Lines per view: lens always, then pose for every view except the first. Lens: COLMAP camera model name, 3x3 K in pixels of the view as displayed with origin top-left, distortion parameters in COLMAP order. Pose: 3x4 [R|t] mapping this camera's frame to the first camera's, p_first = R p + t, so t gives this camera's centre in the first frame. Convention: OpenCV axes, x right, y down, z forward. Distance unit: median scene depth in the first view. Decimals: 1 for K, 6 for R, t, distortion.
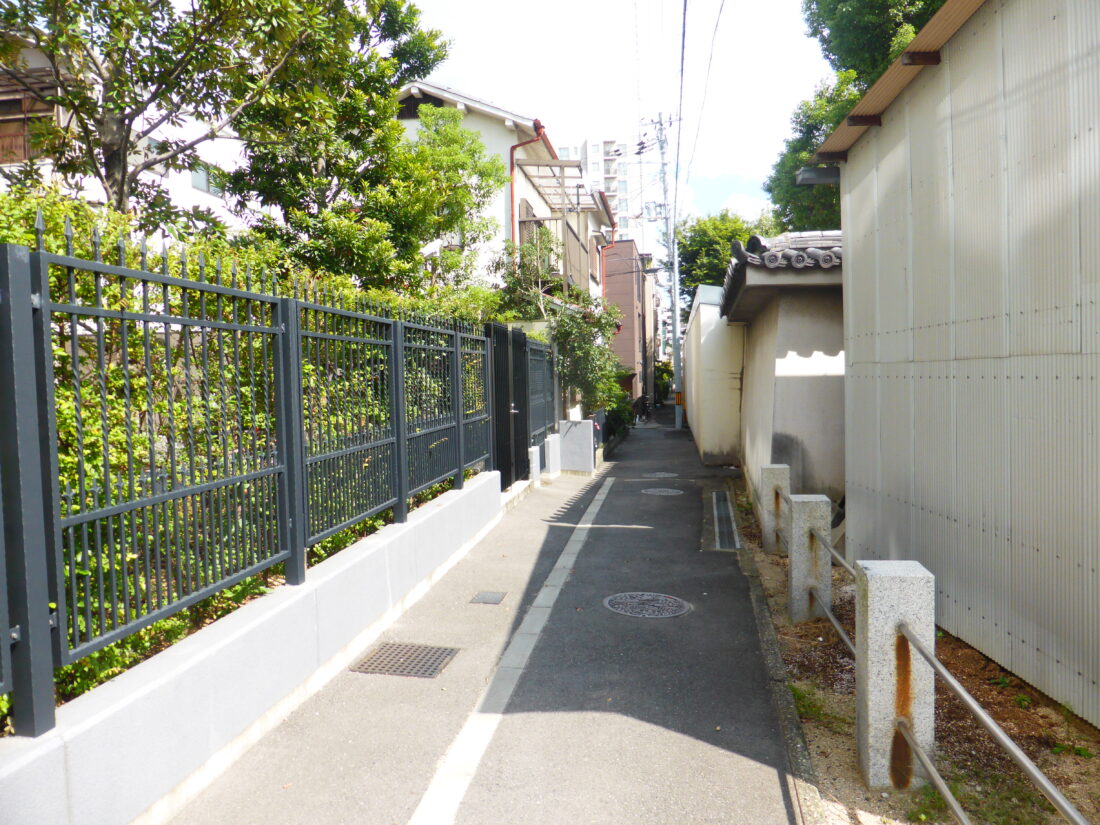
lens RADIAL K [[768.1, 0, 550.0], [0, 768.1, 412.5], [0, 0, 1]] dist [0.000213, 0.000125]
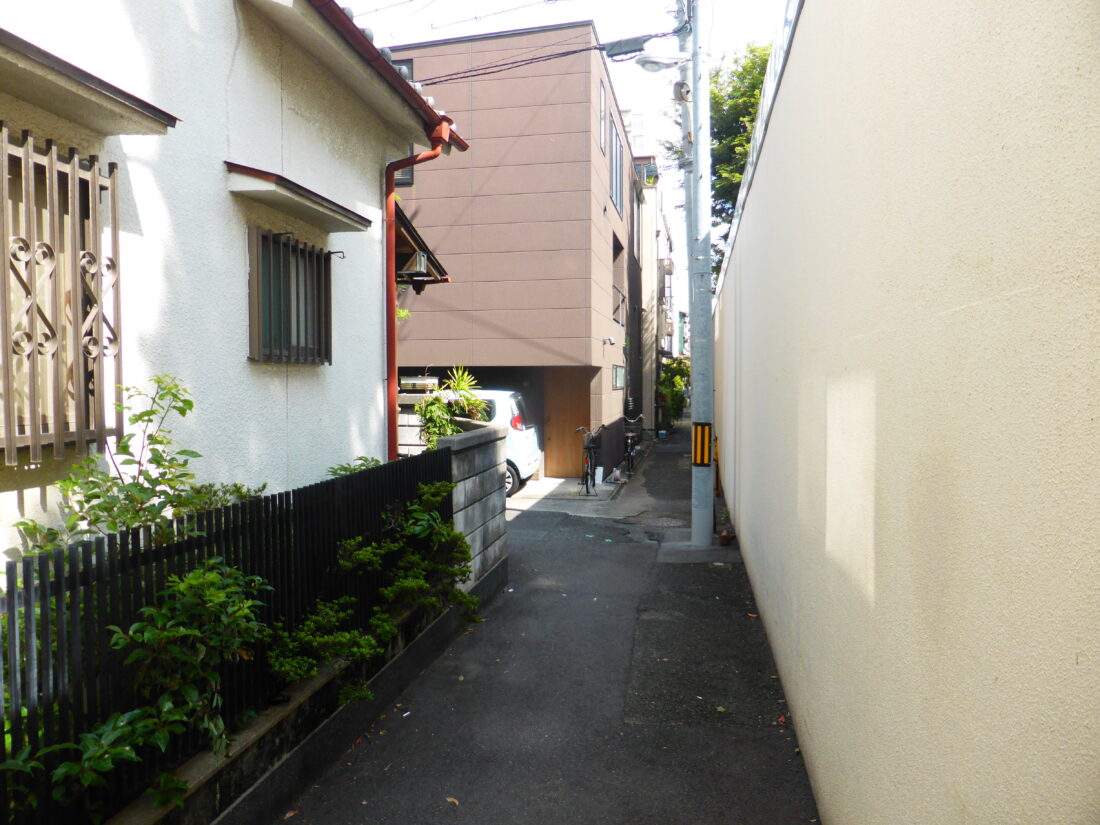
lens RADIAL K [[768.1, 0, 550.0], [0, 768.1, 412.5], [0, 0, 1]] dist [0.000213, 0.000125]
pose [[0.999426, 0.020852, -0.026713, 0.082565], [-0.021064, 0.999749, -0.007673, -0.019469], [0.026546, 0.008231, 0.999614, 0.494282]]
